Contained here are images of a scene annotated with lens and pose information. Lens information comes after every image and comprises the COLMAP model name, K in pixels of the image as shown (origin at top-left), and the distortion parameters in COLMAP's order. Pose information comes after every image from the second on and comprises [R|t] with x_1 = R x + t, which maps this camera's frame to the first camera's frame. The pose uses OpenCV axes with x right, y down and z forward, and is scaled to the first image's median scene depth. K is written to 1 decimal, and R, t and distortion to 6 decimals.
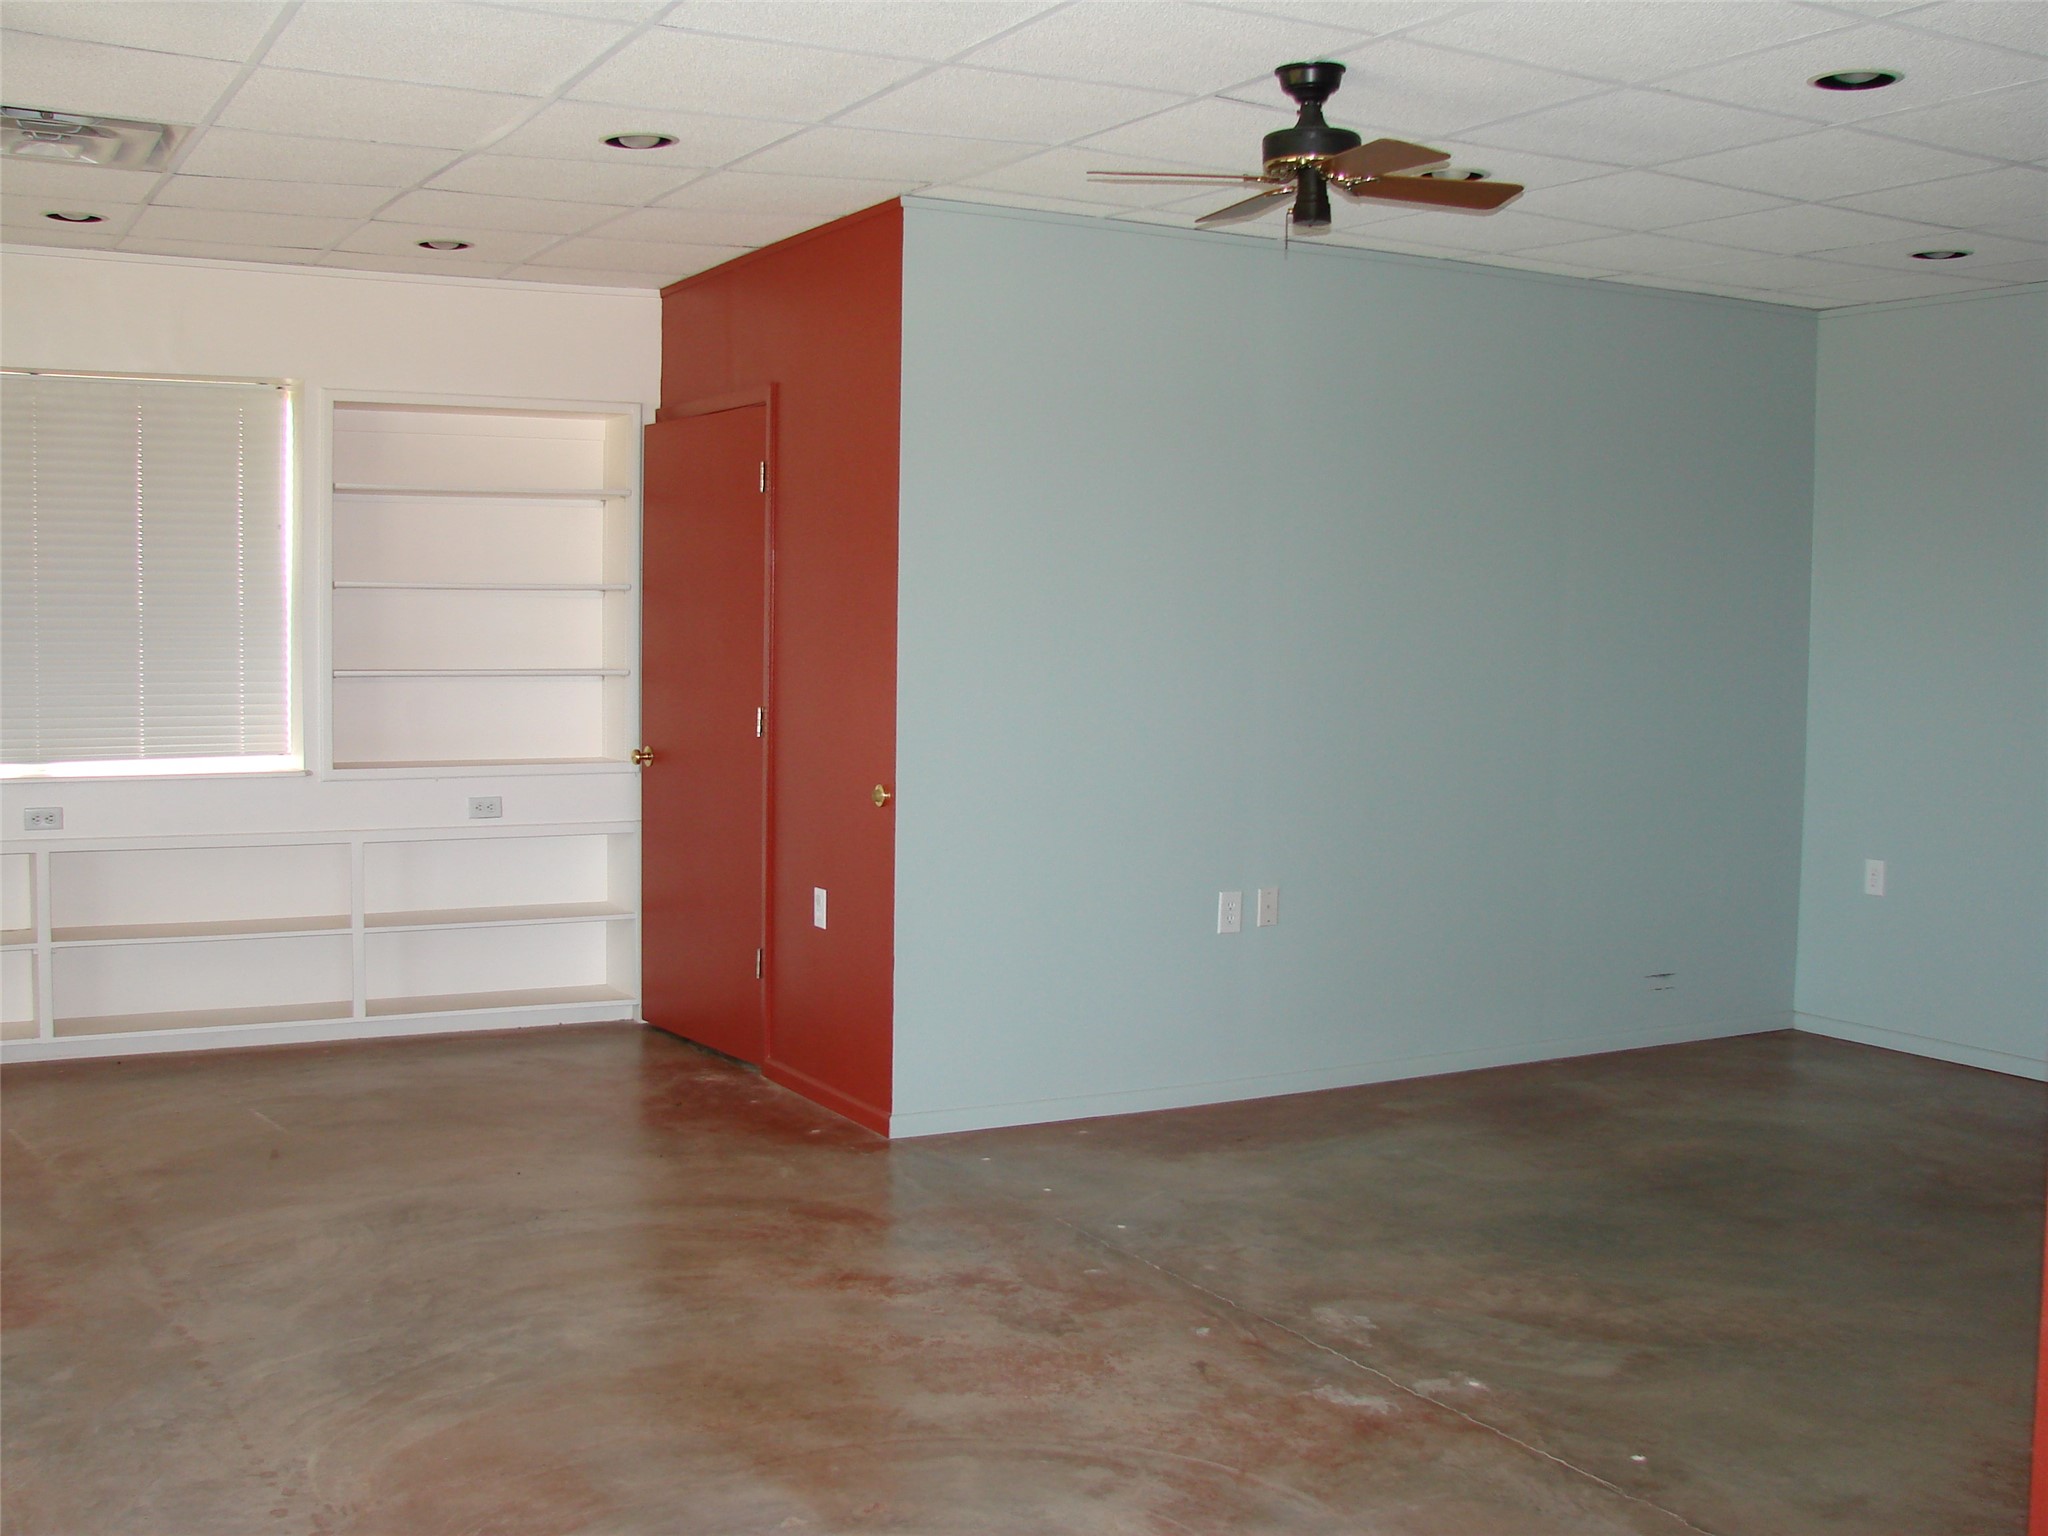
lens RADIAL K [[2243.1, 0, 1014.7], [0, 2243.1, 763.2], [0, 0, 1]] dist [-0.109197, 0.000000]
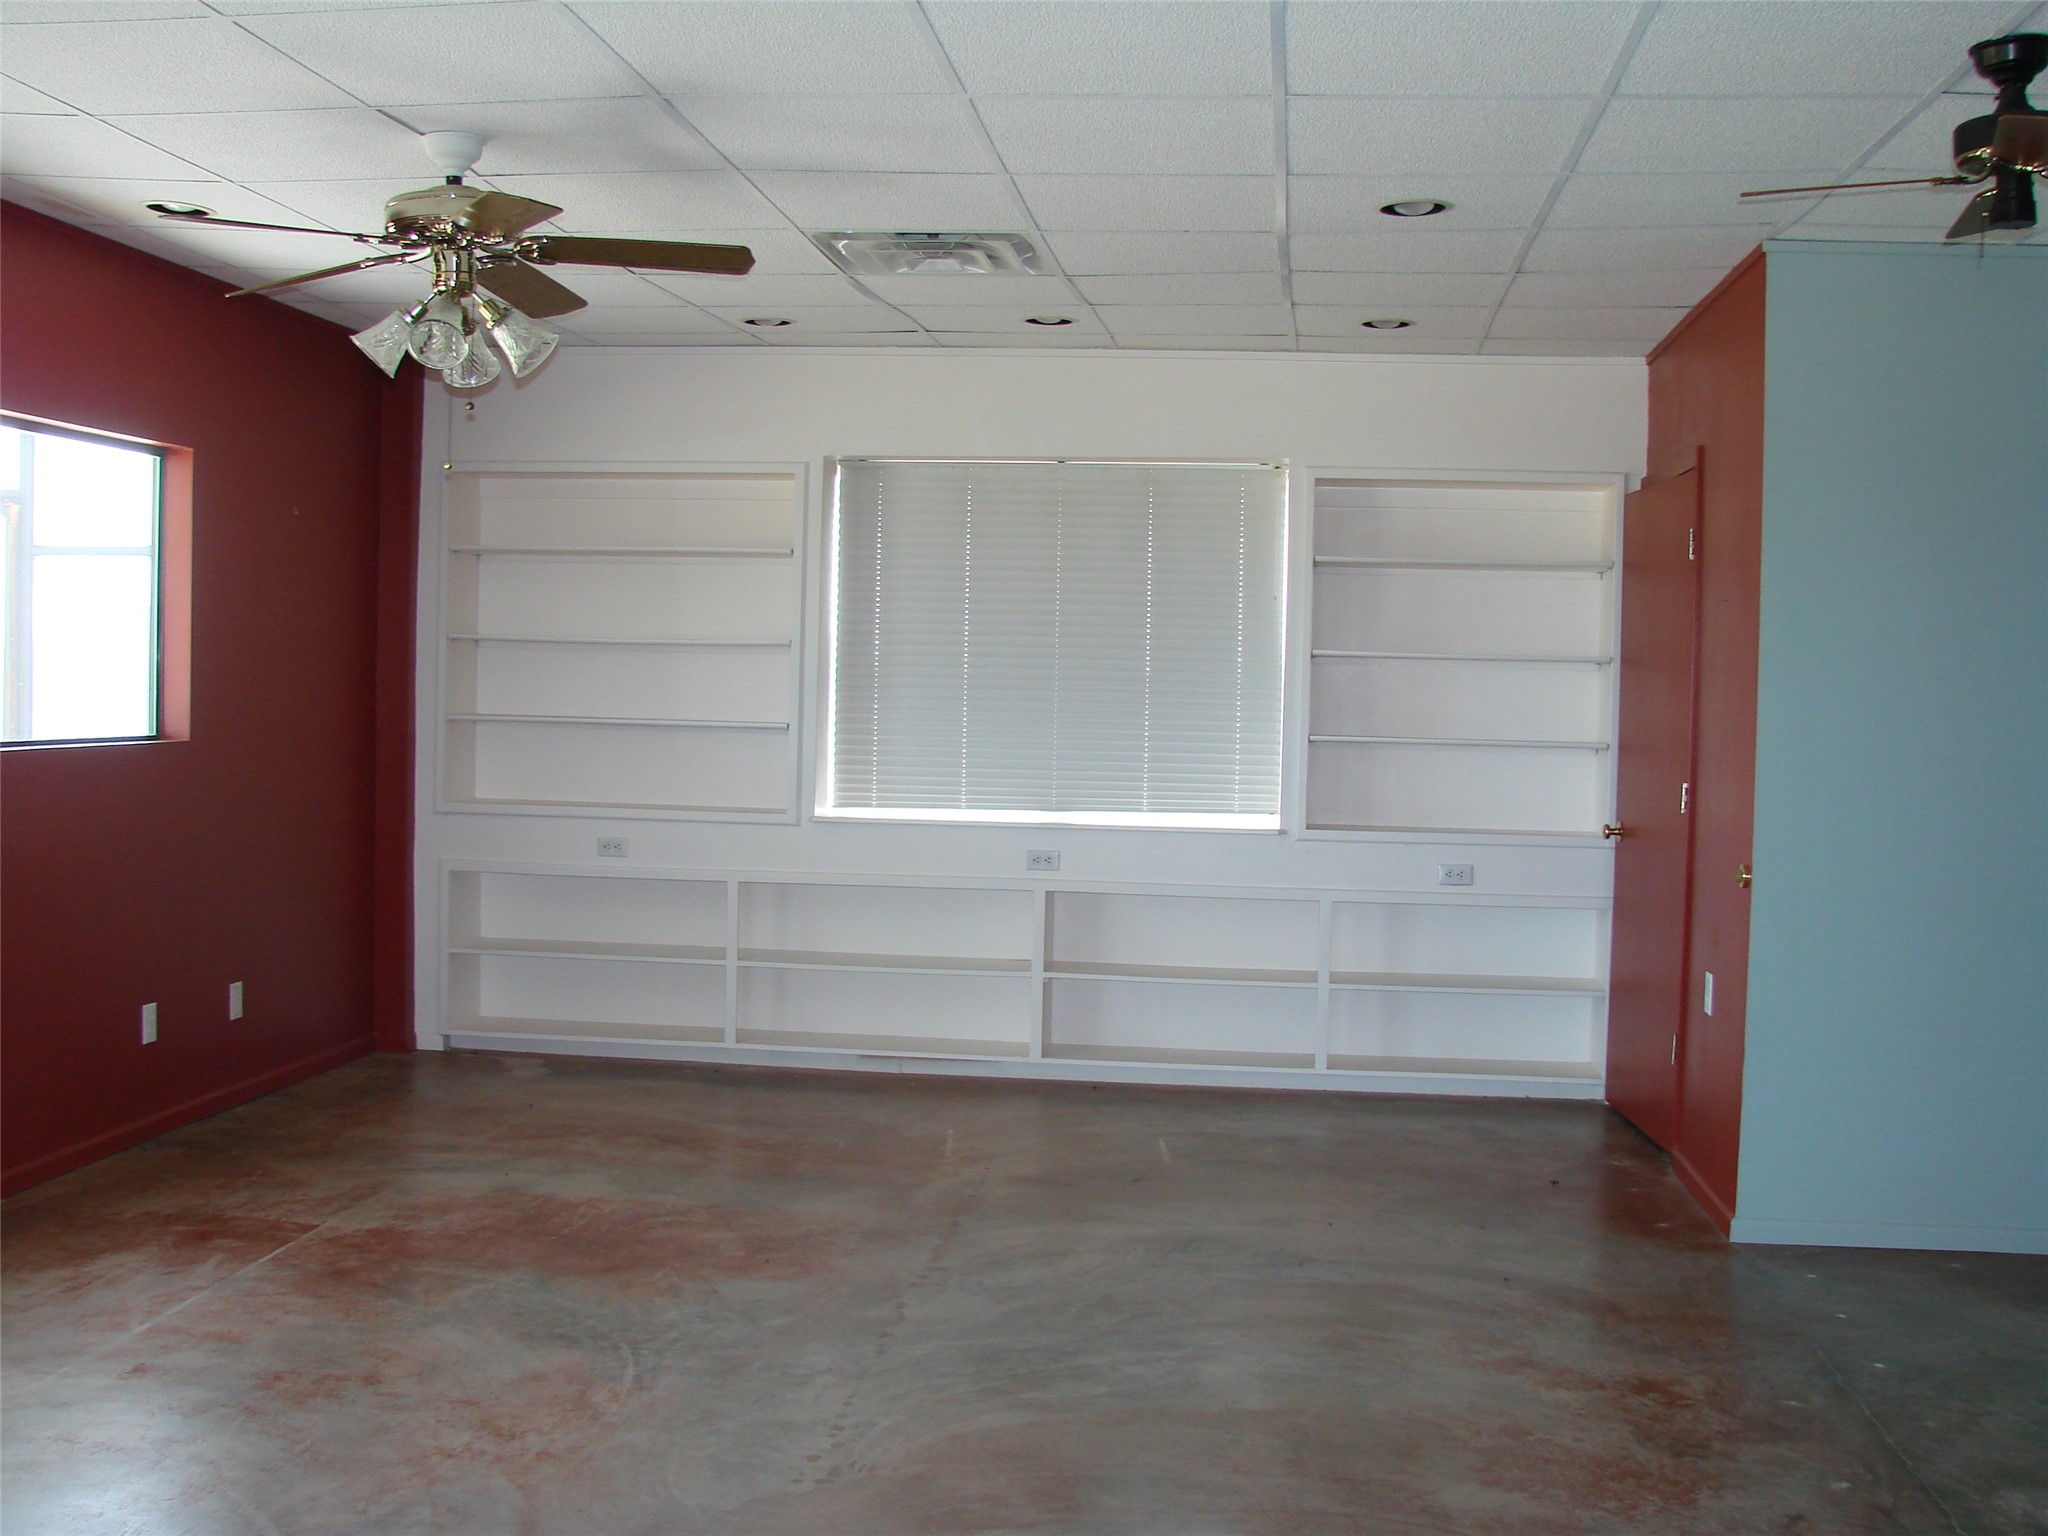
lens RADIAL K [[2243.1, 0, 1020.2], [0, 2243.1, 778.3], [0, 0, 1]] dist [-0.109197, 0.000000]
pose [[0.814464, 0.029607, -0.579458, 0.230813], [-0.049836, 0.998576, -0.019026, 0.006300], [0.578070, 0.044374, 0.814780, 0.069816]]
